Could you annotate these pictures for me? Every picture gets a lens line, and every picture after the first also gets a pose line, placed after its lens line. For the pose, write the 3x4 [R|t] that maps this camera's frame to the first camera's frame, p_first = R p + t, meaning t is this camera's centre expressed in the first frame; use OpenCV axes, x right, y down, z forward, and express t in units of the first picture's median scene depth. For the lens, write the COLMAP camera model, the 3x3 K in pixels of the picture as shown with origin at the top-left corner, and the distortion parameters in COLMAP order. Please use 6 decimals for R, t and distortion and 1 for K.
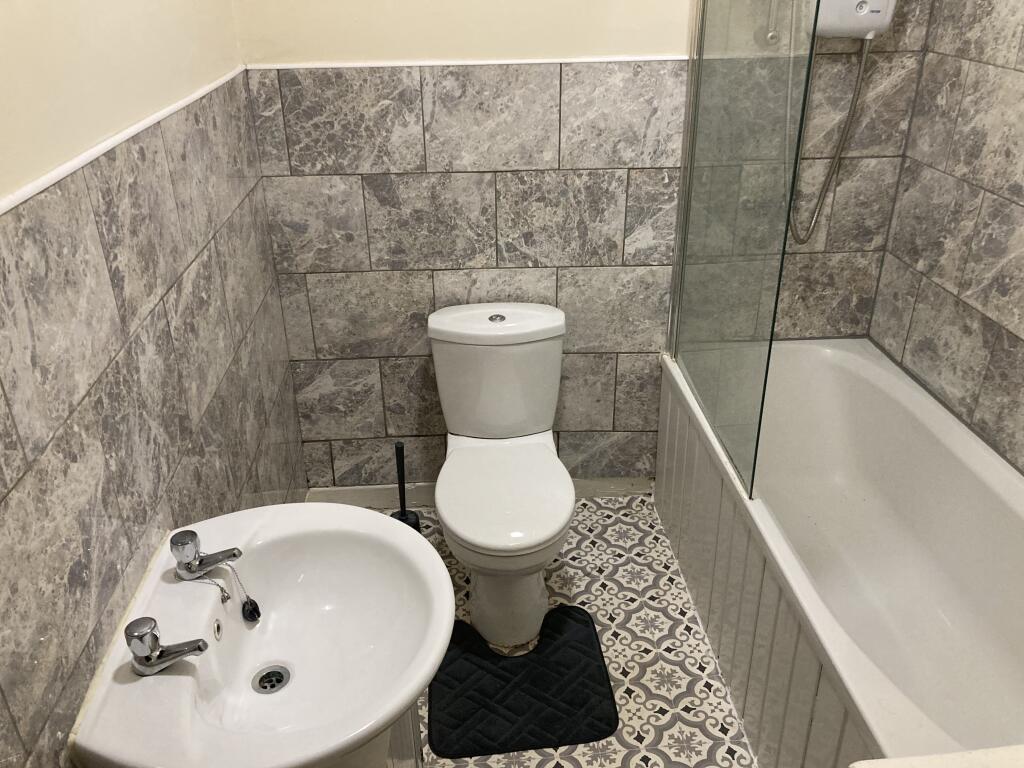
lens RADIAL K [[857.1, 0, 517.0], [0, 857.1, 379.2], [0, 0, 1]] dist [0.050360, -0.088045]
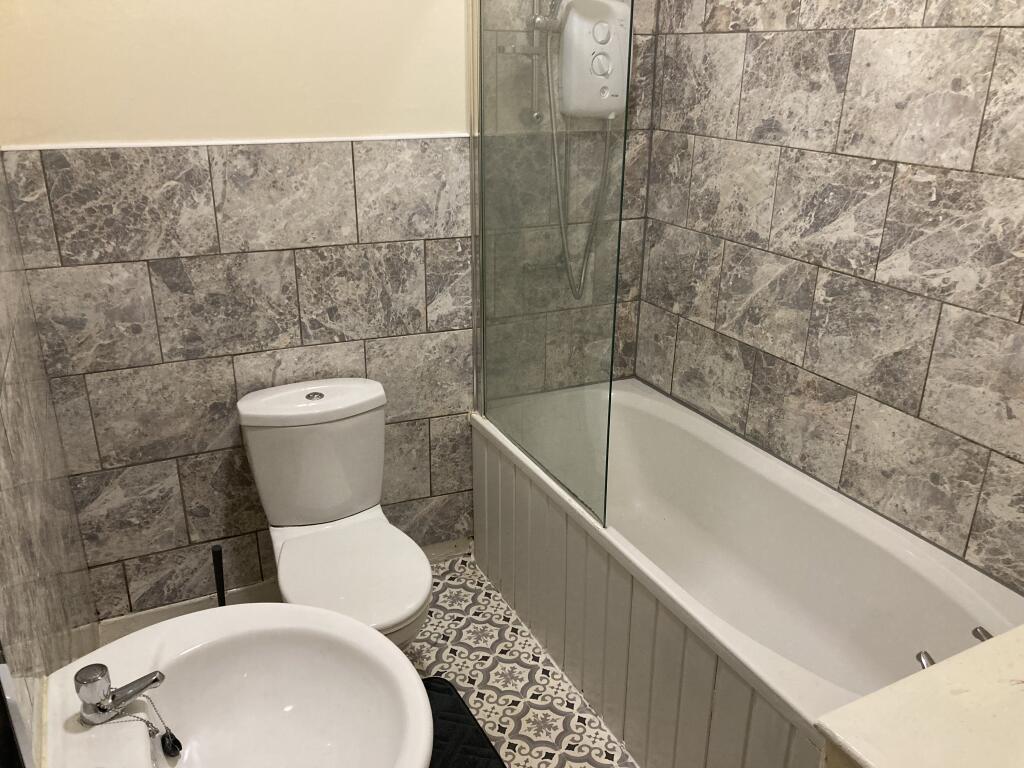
lens RADIAL K [[857.1, 0, 517.0], [0, 857.1, 379.2], [0, 0, 1]] dist [0.050360, -0.088045]
pose [[0.922413, -0.112849, 0.369350, -0.169780], [0.149185, 0.986239, -0.071244, 0.012903], [-0.356228, 0.120818, 0.926555, 0.016964]]
